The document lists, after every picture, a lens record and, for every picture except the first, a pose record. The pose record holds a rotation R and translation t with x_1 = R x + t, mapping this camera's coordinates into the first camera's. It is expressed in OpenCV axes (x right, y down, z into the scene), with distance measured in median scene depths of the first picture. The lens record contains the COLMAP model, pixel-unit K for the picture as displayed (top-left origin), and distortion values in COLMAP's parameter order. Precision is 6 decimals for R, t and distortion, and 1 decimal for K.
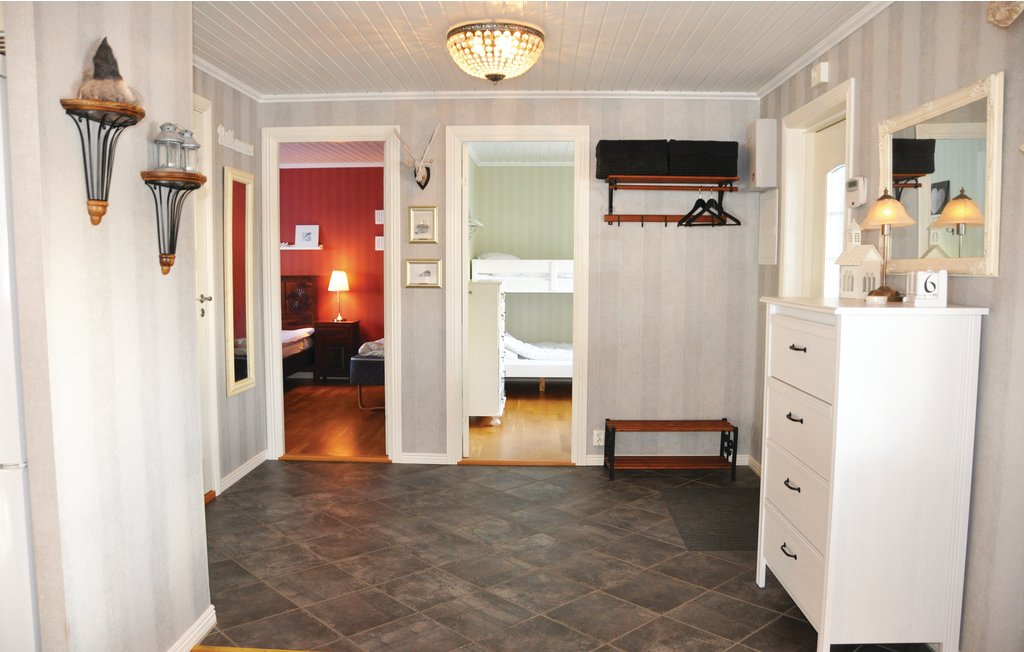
lens RADIAL K [[790.6, 0, 521.6], [0, 790.6, 333.8], [0, 0, 1]] dist [-0.121931, -0.000152]
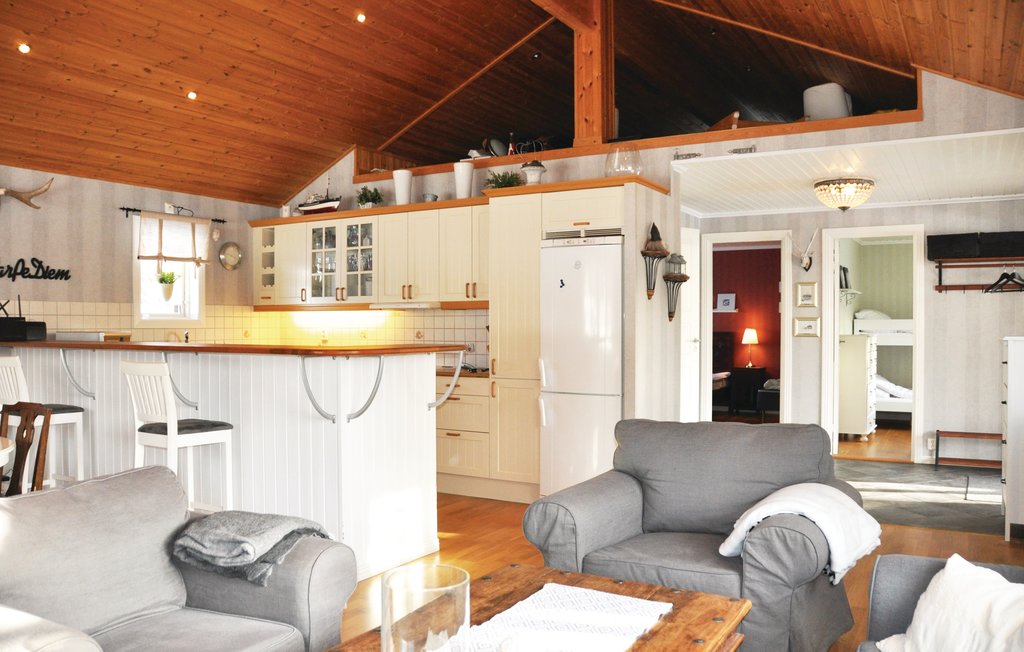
lens RADIAL K [[790.6, 0, 516.6], [0, 790.6, 329.9], [0, 0, 1]] dist [-0.121931, -0.000152]
pose [[0.869290, 0.000004, -0.494302, 0.126531], [-0.042985, 0.996212, -0.075587, 0.065064], [0.492429, 0.086954, 0.865998, -0.556161]]
